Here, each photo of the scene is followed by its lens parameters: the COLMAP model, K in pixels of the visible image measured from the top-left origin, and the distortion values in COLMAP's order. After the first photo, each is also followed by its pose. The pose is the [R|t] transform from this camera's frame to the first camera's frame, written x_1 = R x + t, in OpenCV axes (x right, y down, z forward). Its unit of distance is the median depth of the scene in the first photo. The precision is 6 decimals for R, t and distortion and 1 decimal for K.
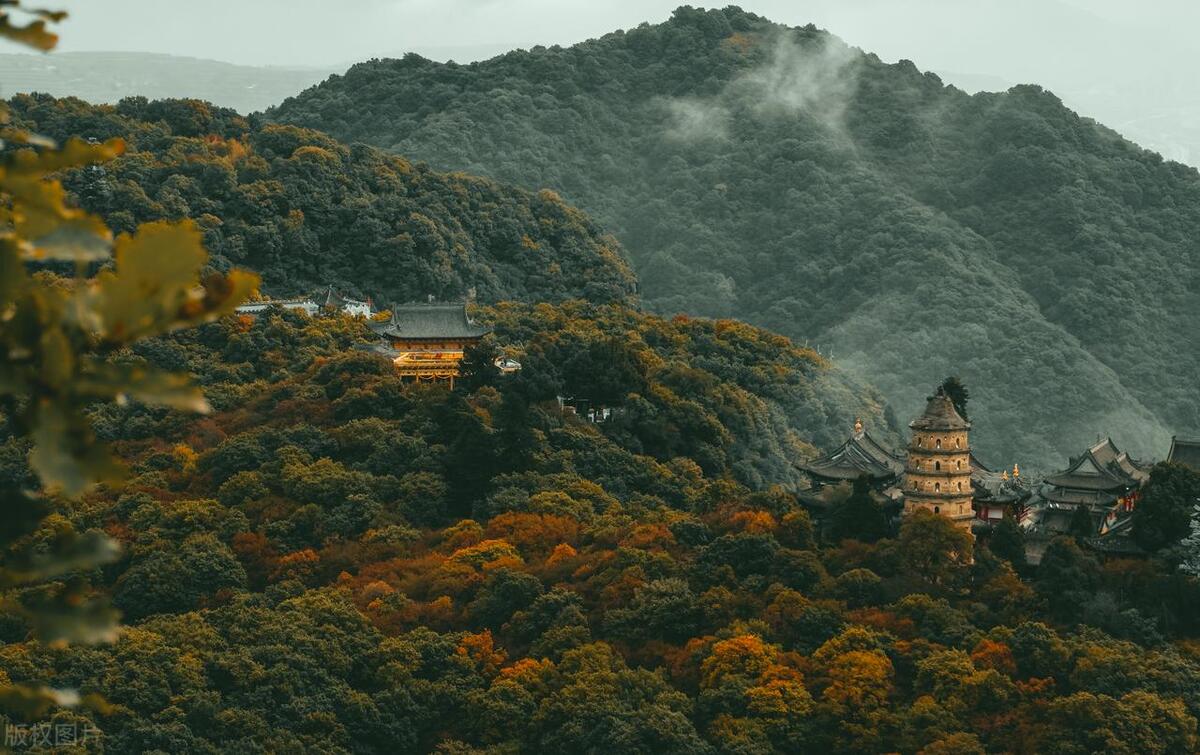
lens RADIAL K [[4153.6, 0, 600.0], [0, 4153.6, 377.5], [0, 0, 1]] dist [-0.070797, 0.291838]
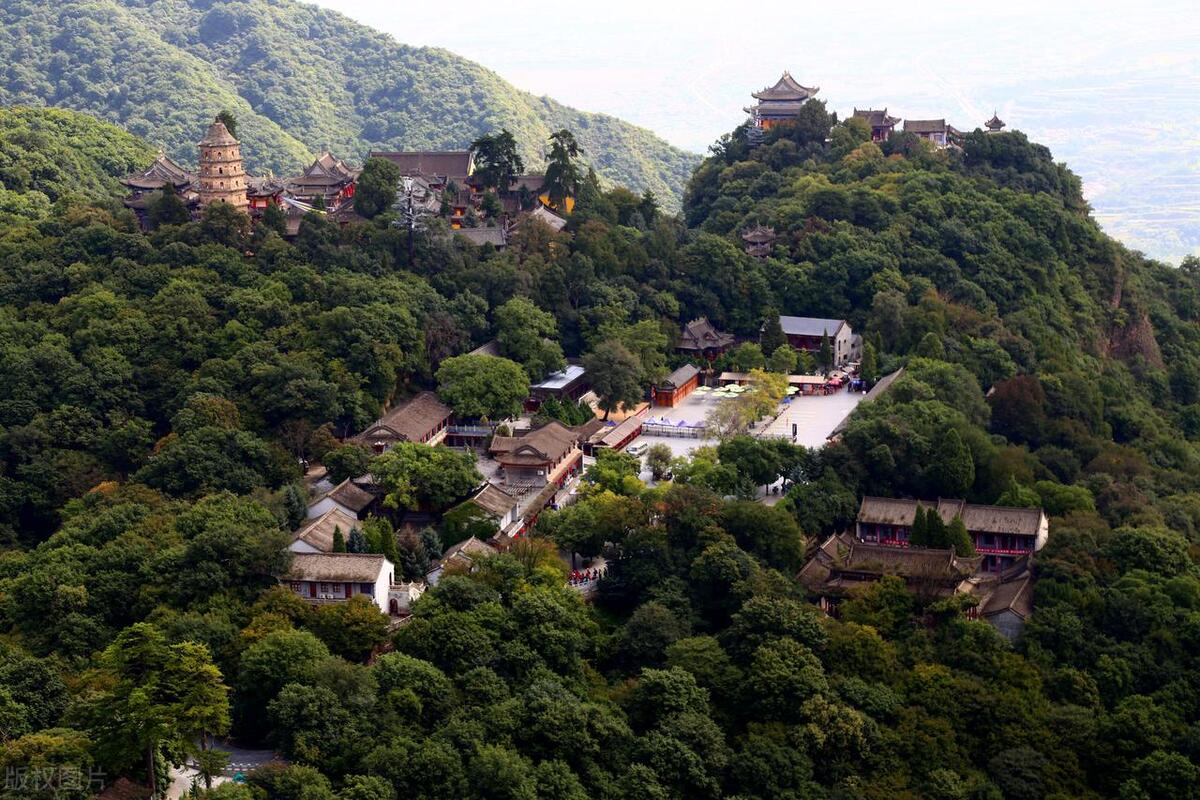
lens RADIAL K [[2522.0, 0, 600.0], [0, 2522.0, 400.0], [0, 0, 1]] dist [0.421971, -0.001230]
pose [[0.967235, -0.098742, 0.233894, -0.008963], [0.077405, 0.992099, 0.098734, 0.021504], [-0.241795, -0.077394, 0.967236, 0.070282]]
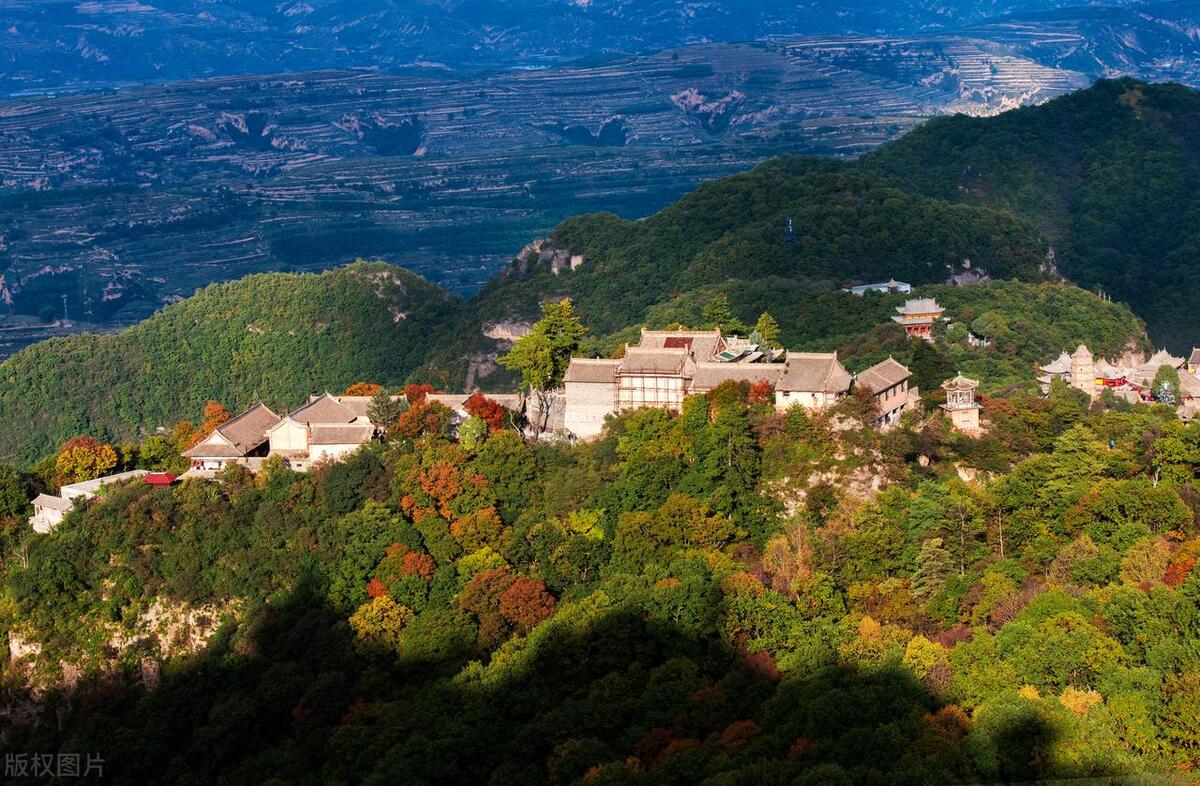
lens RADIAL K [[2768.0, 0, 600.0], [0, 2768.0, 393.0], [0, 0, 1]] dist [-0.026715, -2.048201]
pose [[0.978713, -0.038474, -0.201594, 0.133397], [0.050649, 0.997168, 0.055587, -0.081413], [0.198885, -0.064614, 0.977890, -0.881452]]
